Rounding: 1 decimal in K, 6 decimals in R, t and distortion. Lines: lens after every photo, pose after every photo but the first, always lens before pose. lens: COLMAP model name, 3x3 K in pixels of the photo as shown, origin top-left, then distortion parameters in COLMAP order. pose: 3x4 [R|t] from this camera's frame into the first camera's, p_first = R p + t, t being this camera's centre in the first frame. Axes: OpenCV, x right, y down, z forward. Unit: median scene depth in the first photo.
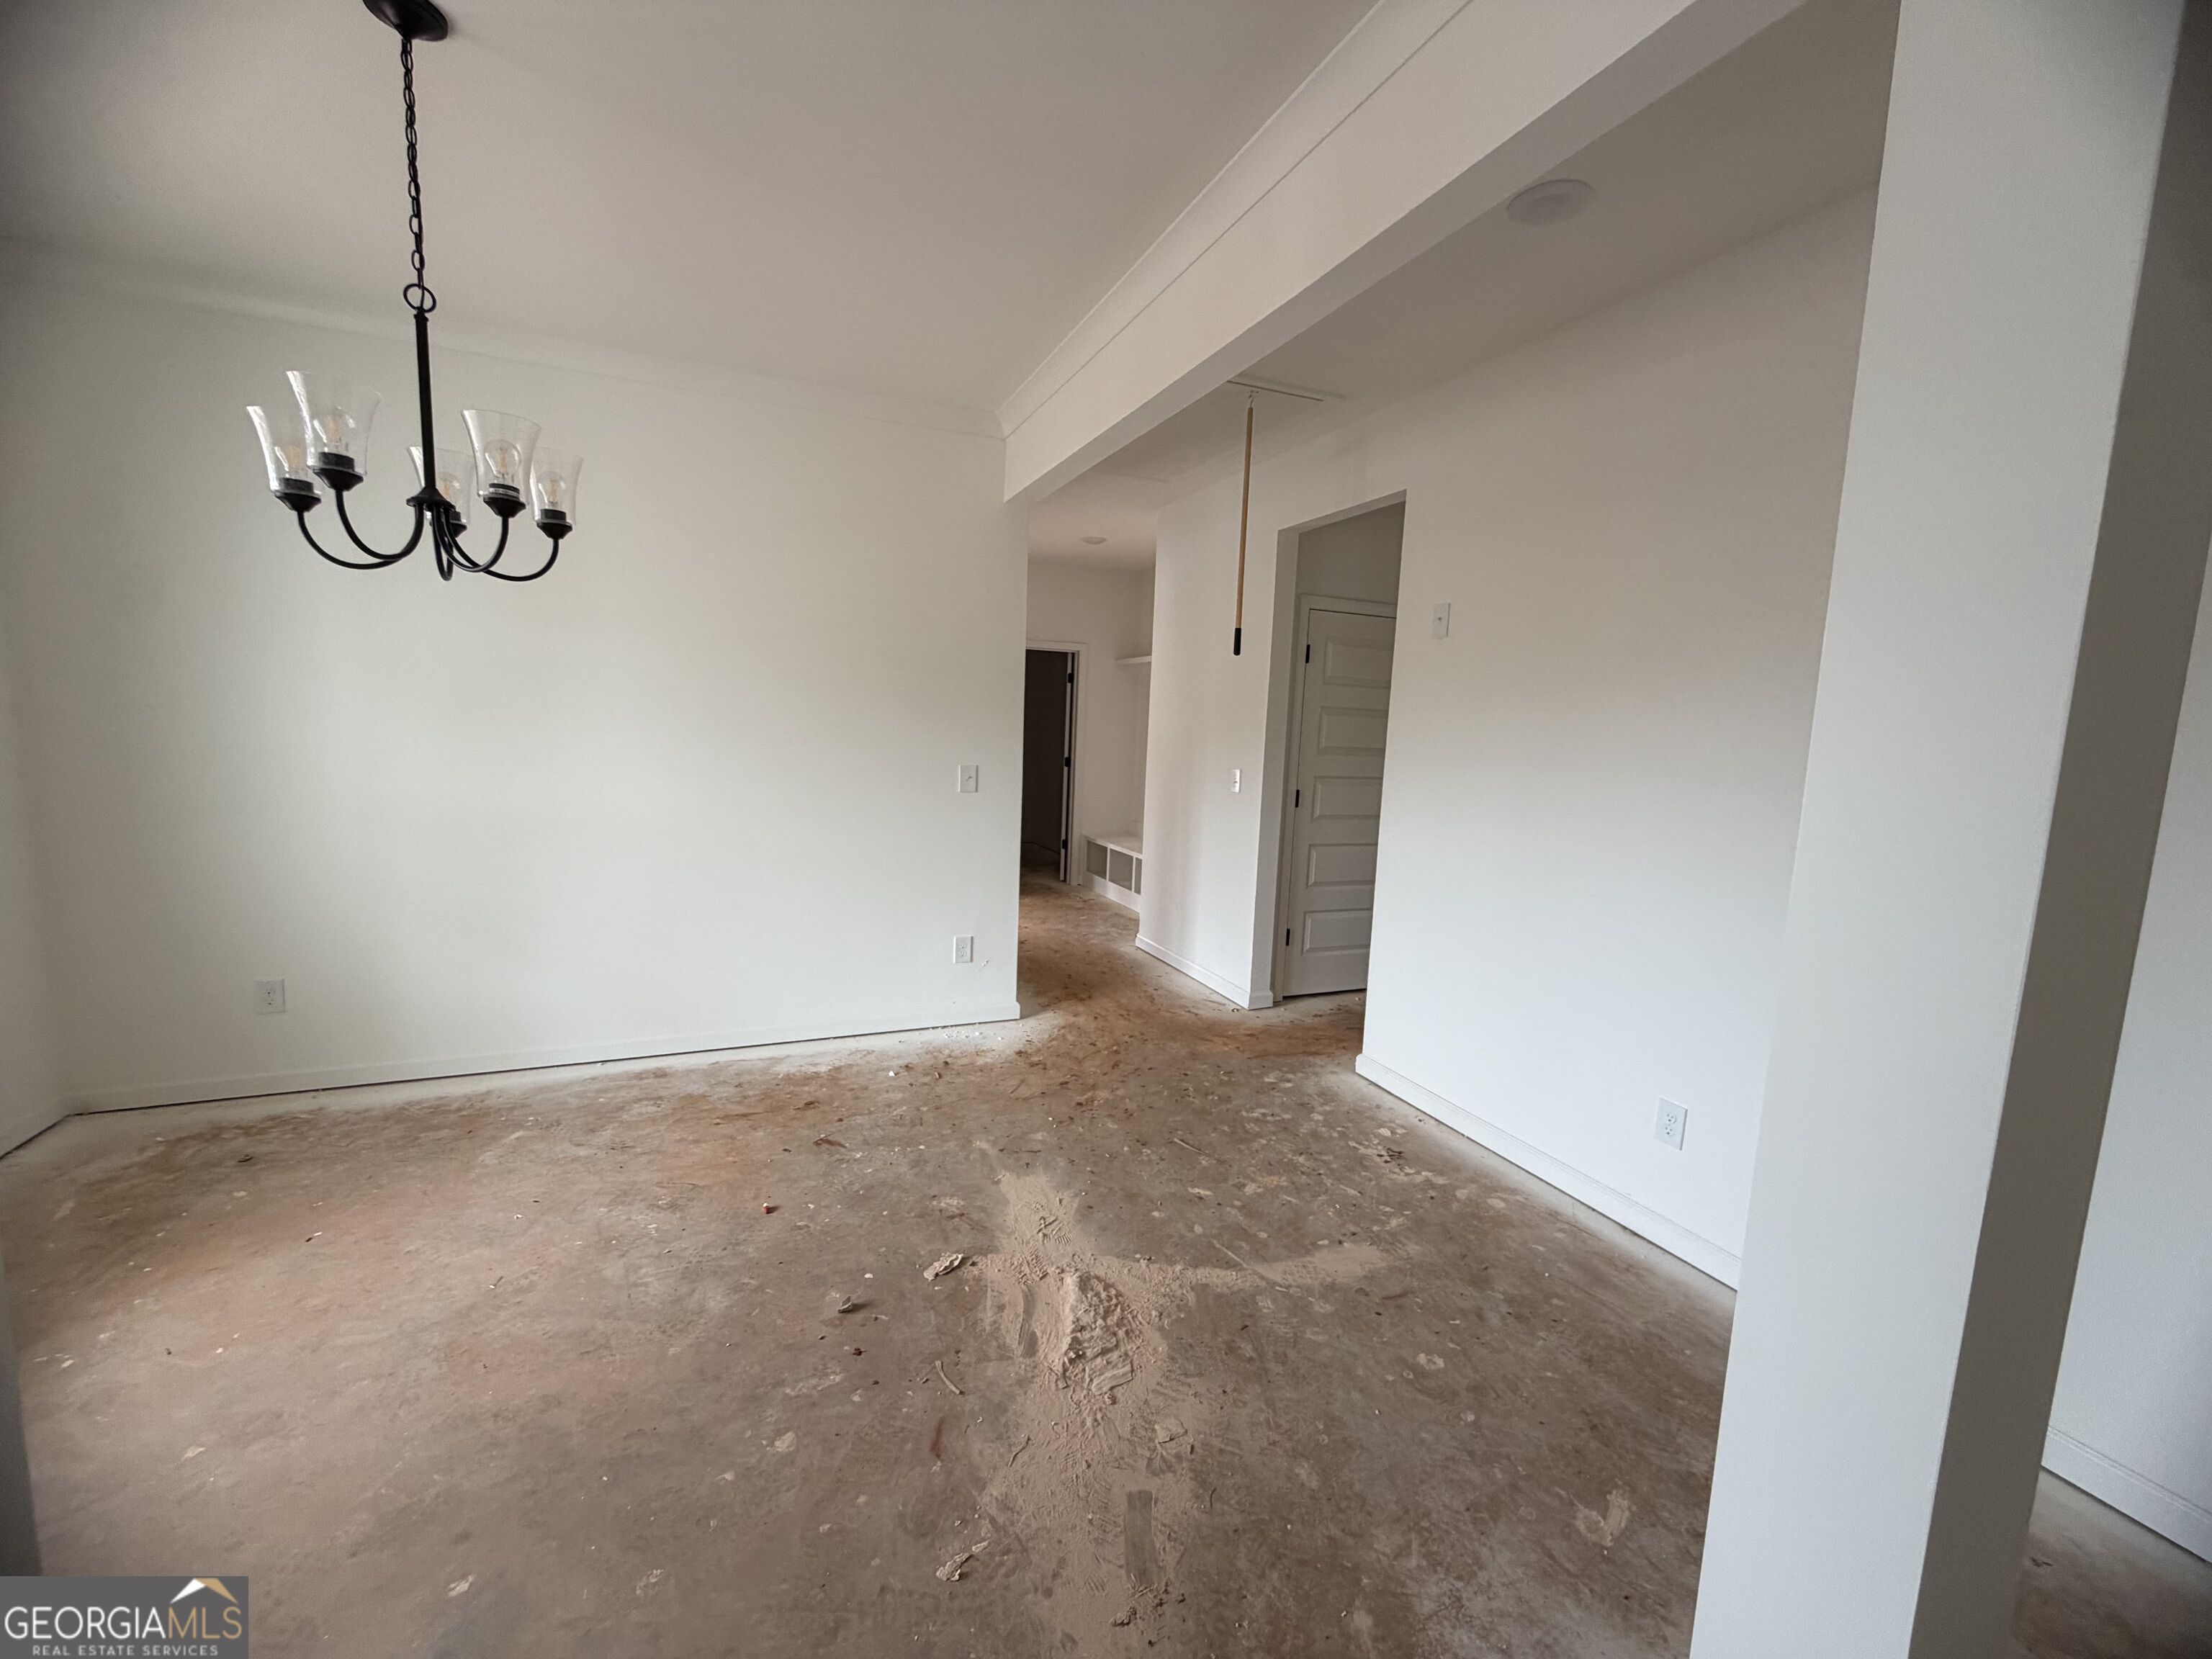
lens RADIAL K [[882.1, 0, 1099.6], [0, 882.1, 831.1], [0, 0, 1]] dist [0.000326, -0.000116]
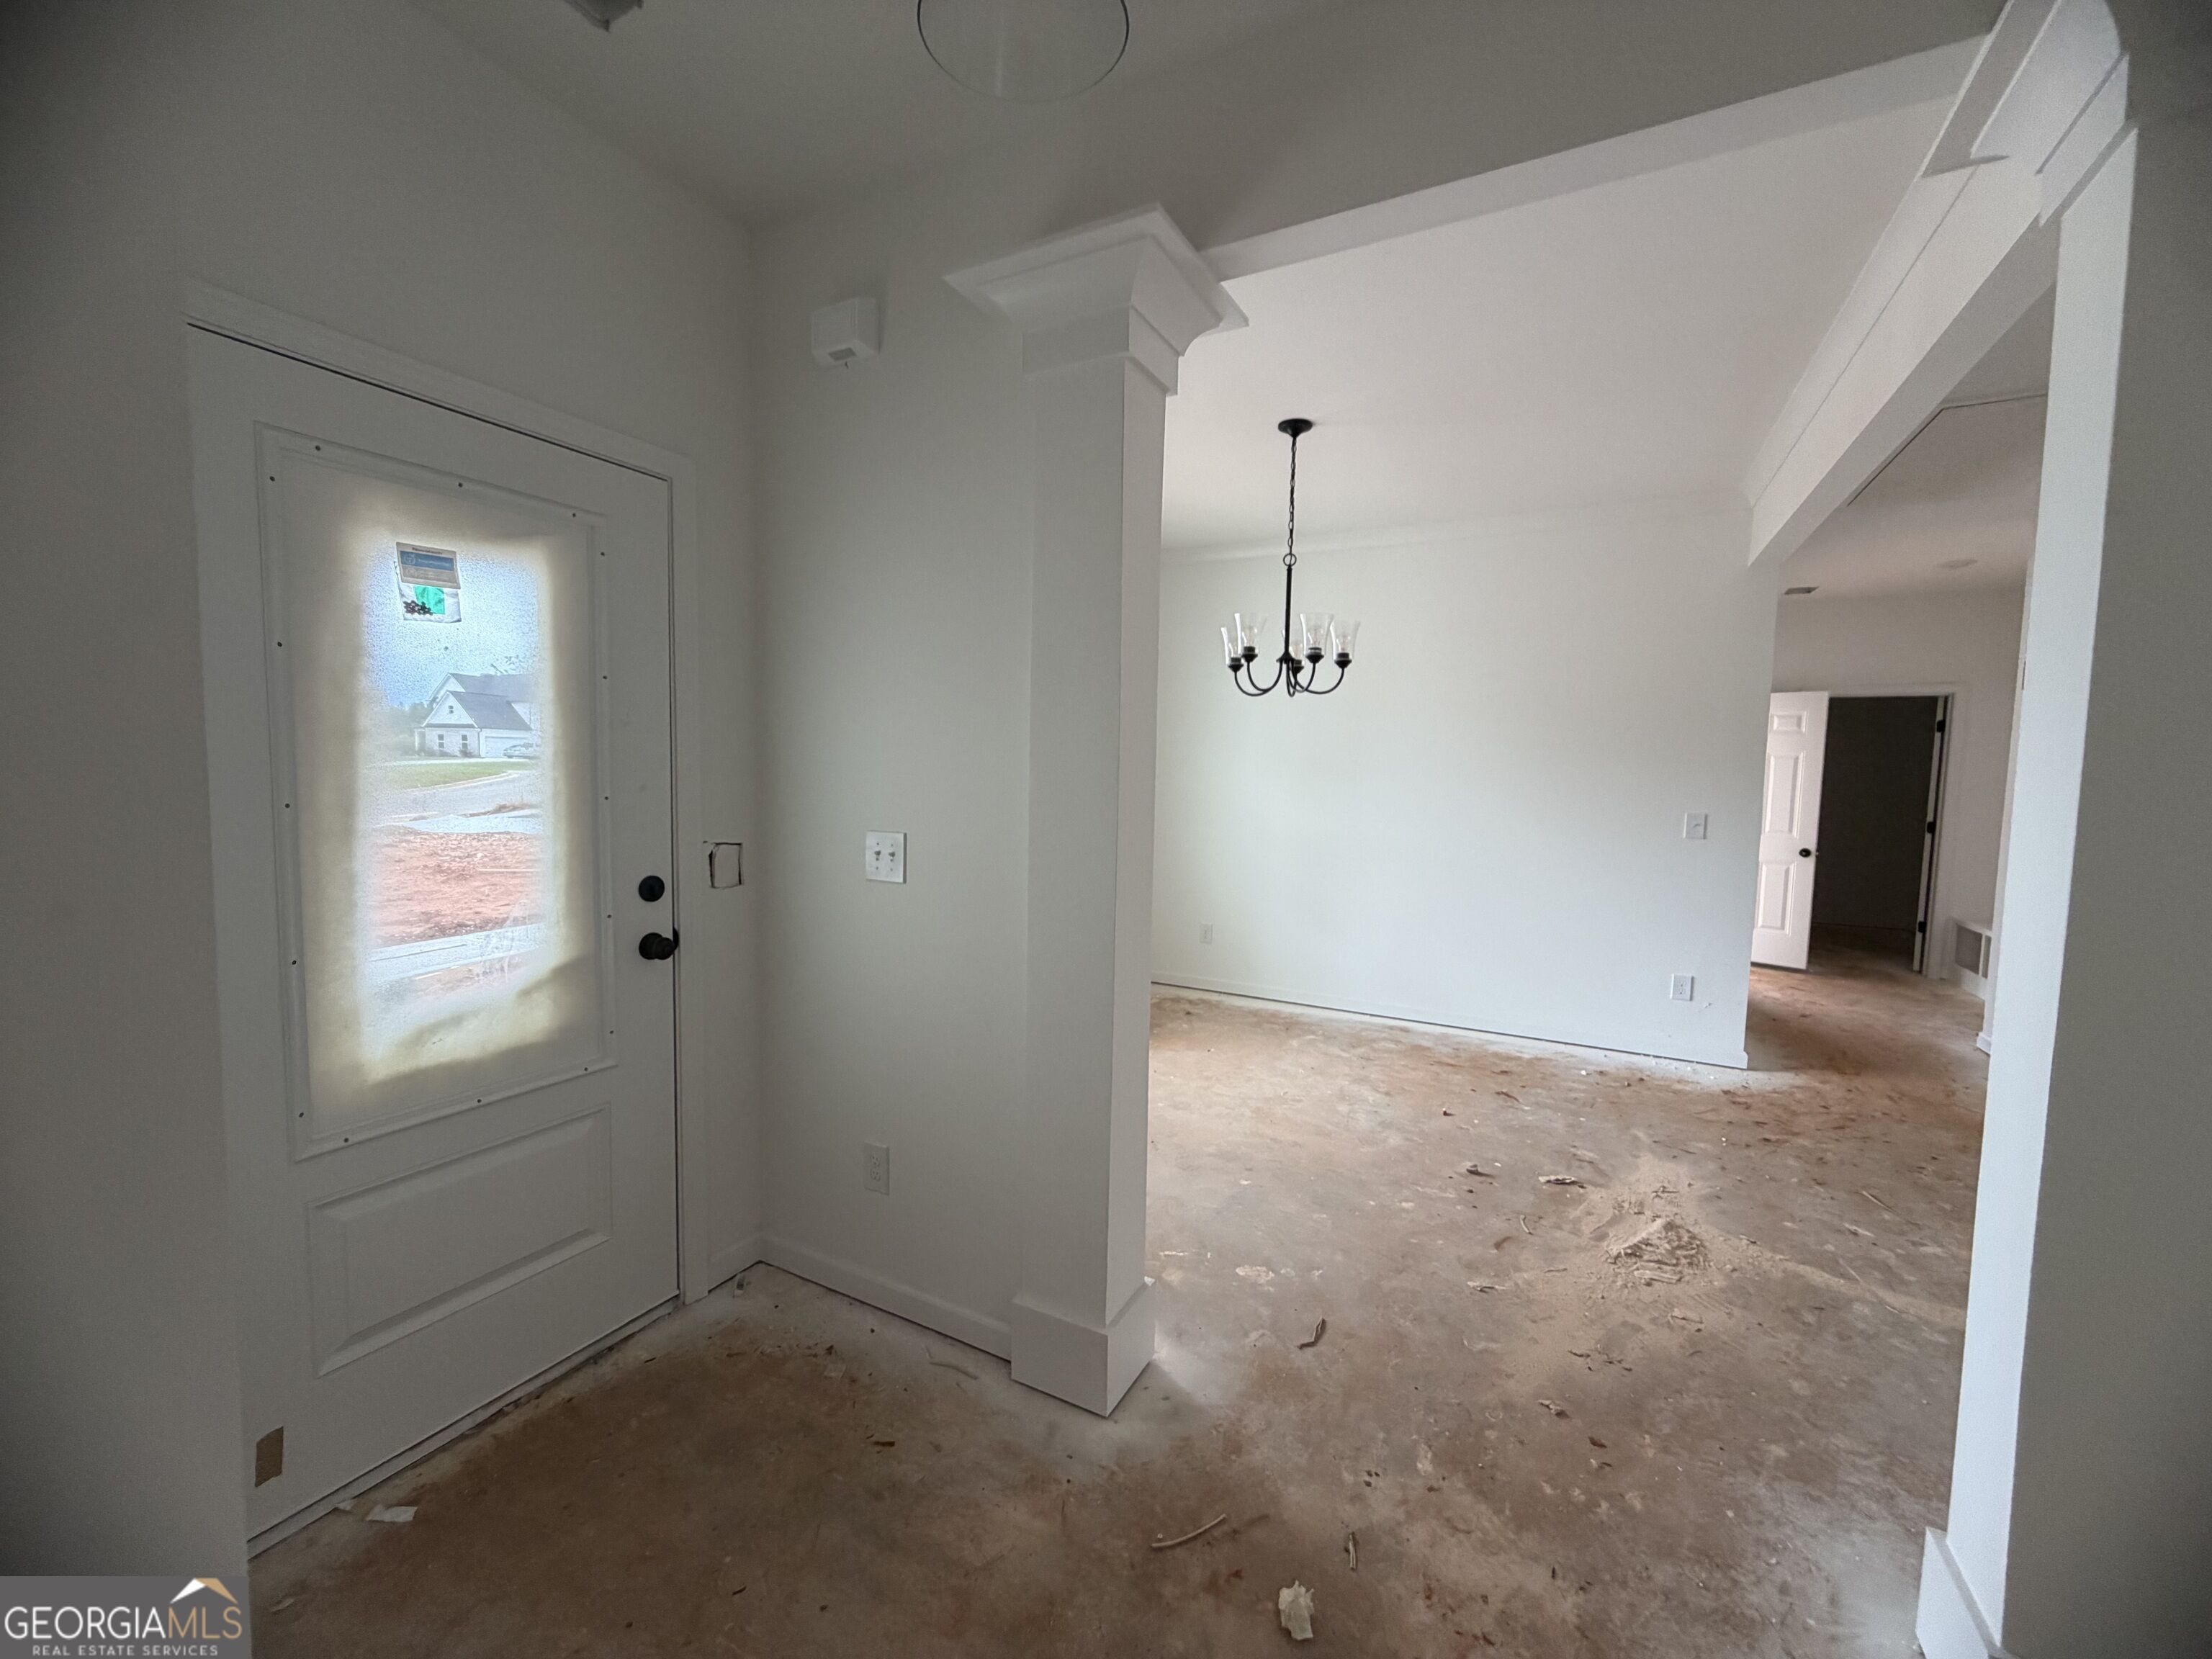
lens RADIAL K [[882.1, 0, 1099.0], [0, 882.1, 833.7], [0, 0, 1]] dist [0.000326, -0.000116]
pose [[0.625453, 0.033591, -0.779538, 0.339285], [-0.093229, 0.995133, -0.031919, 0.074019], [0.774672, 0.092639, 0.625541, -0.332598]]
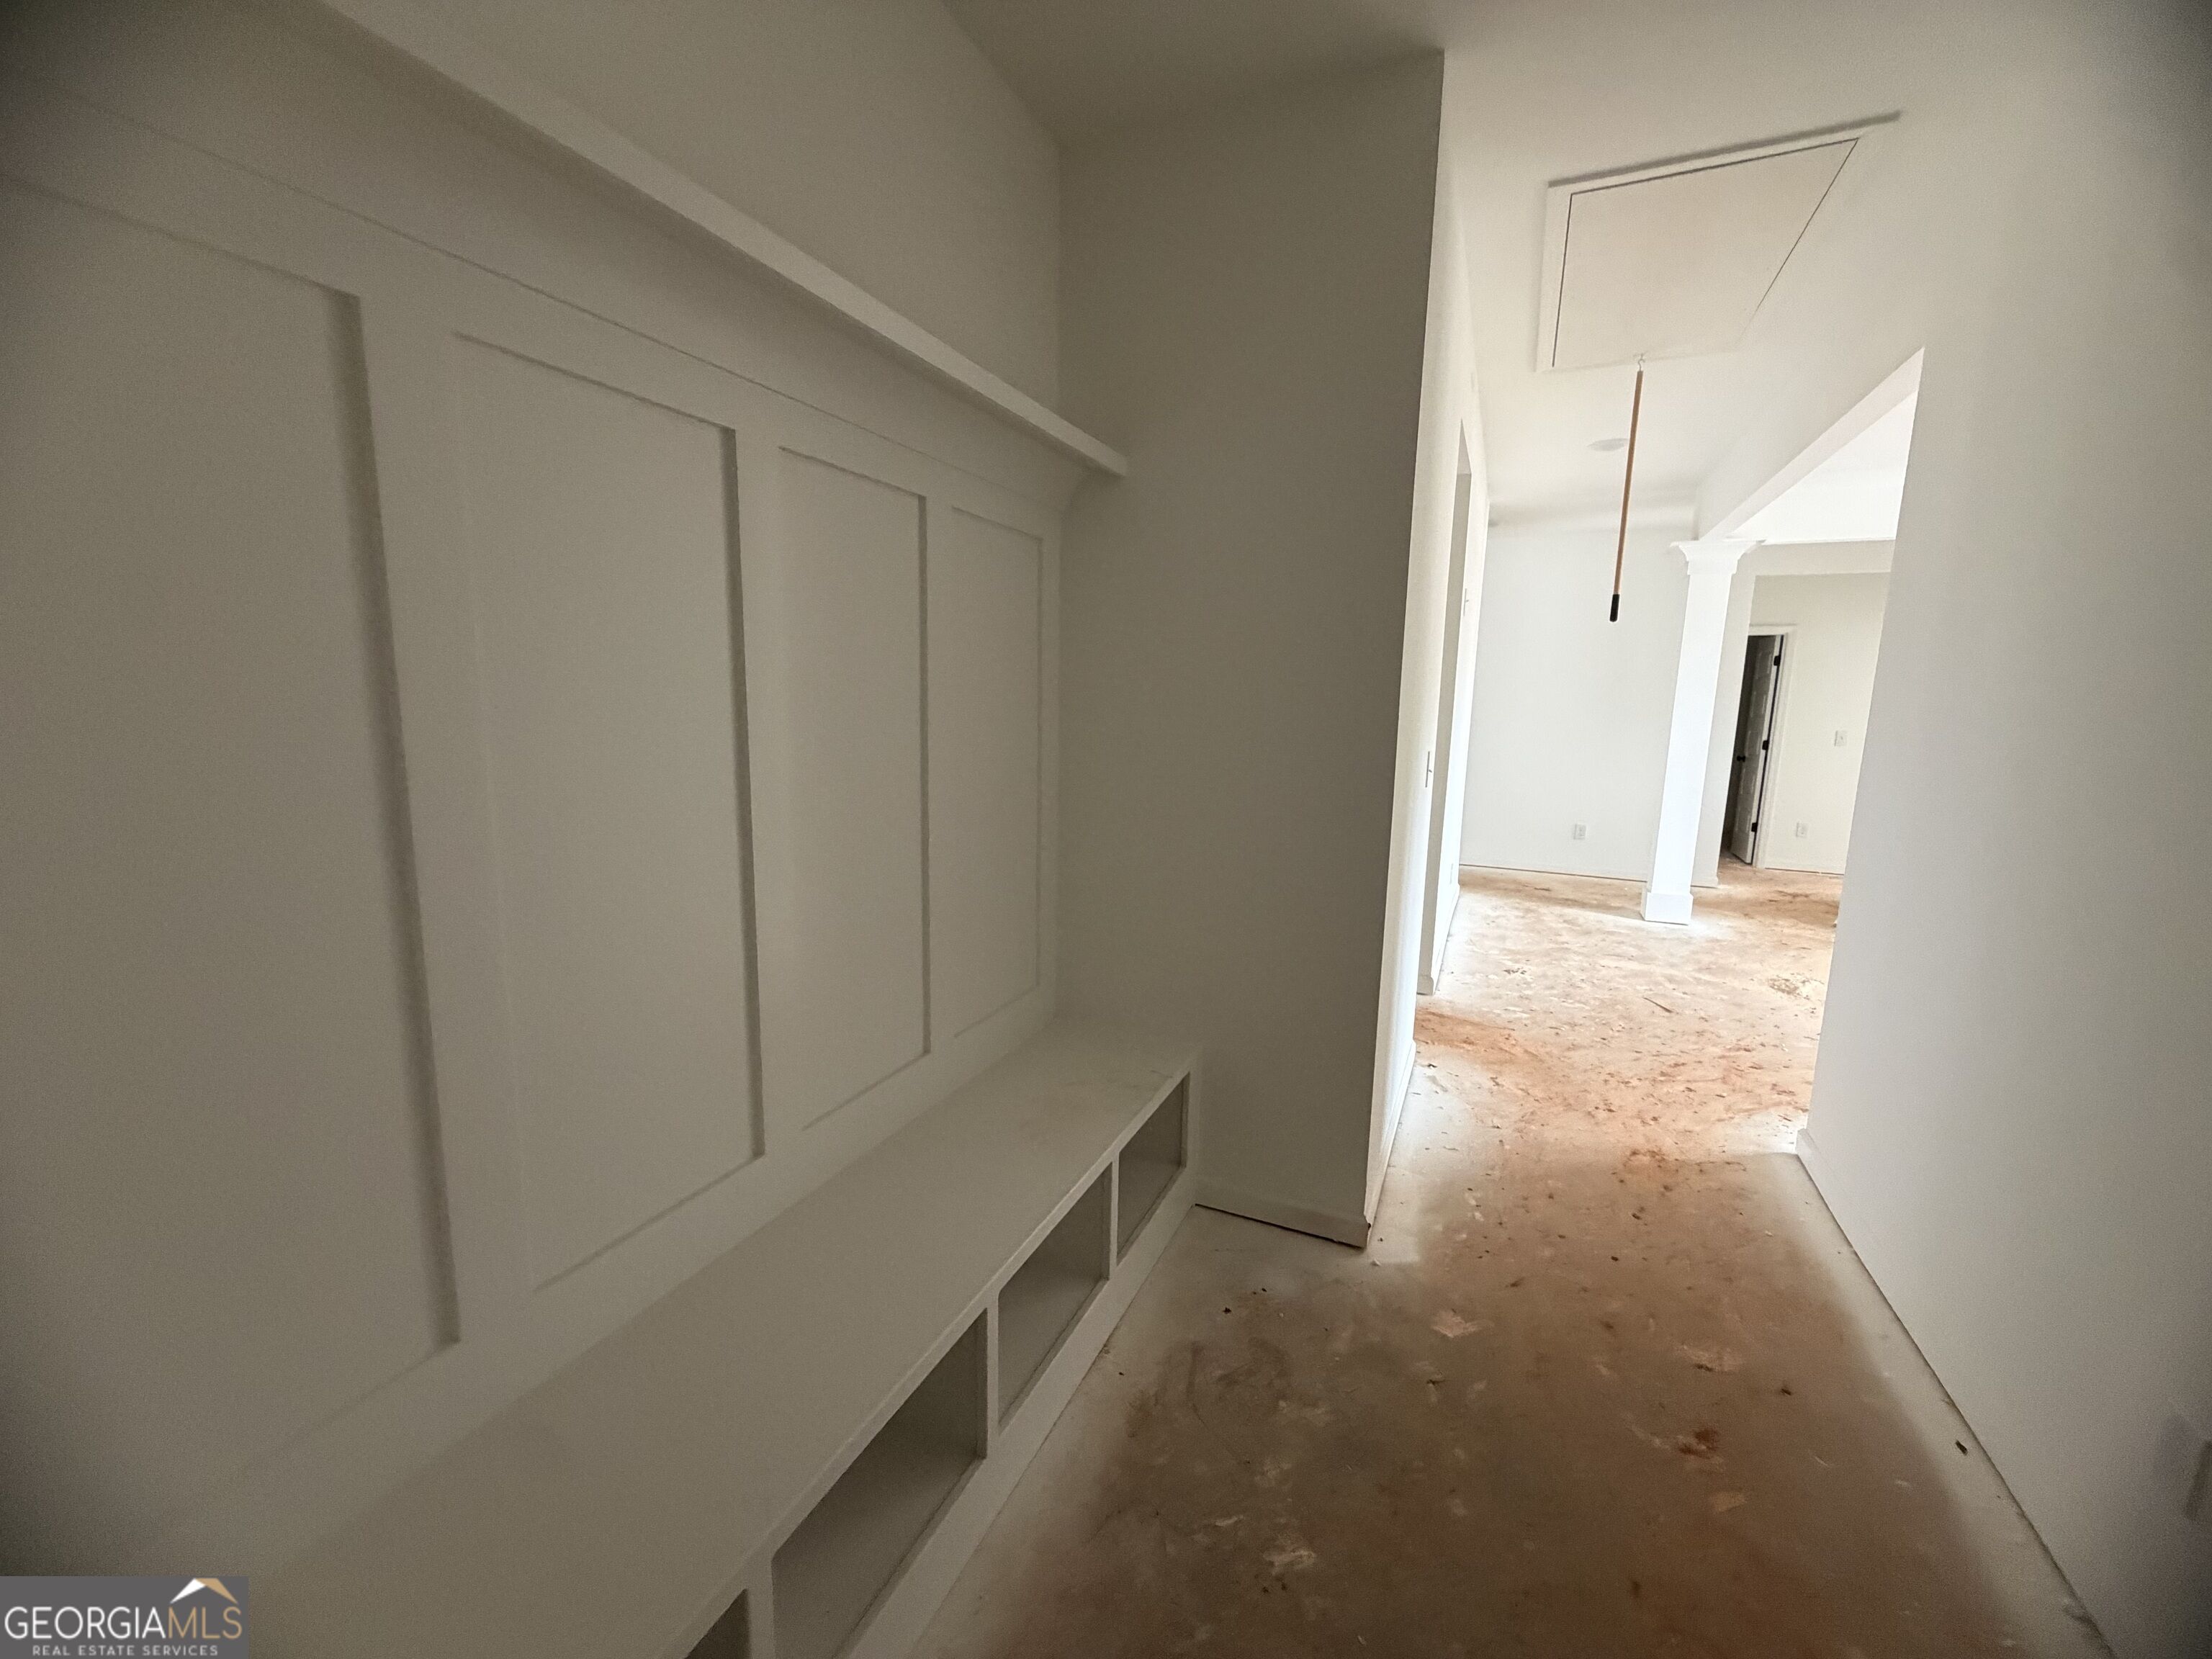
lens RADIAL K [[882.1, 0, 1099.3], [0, 882.1, 826.0], [0, 0, 1]] dist [0.000326, -0.000116]
pose [[-0.671947, -0.159766, 0.723161, -0.277116], [0.044597, 0.965953, 0.254844, -0.328808], [-0.739255, 0.203493, -0.641945, 2.714885]]
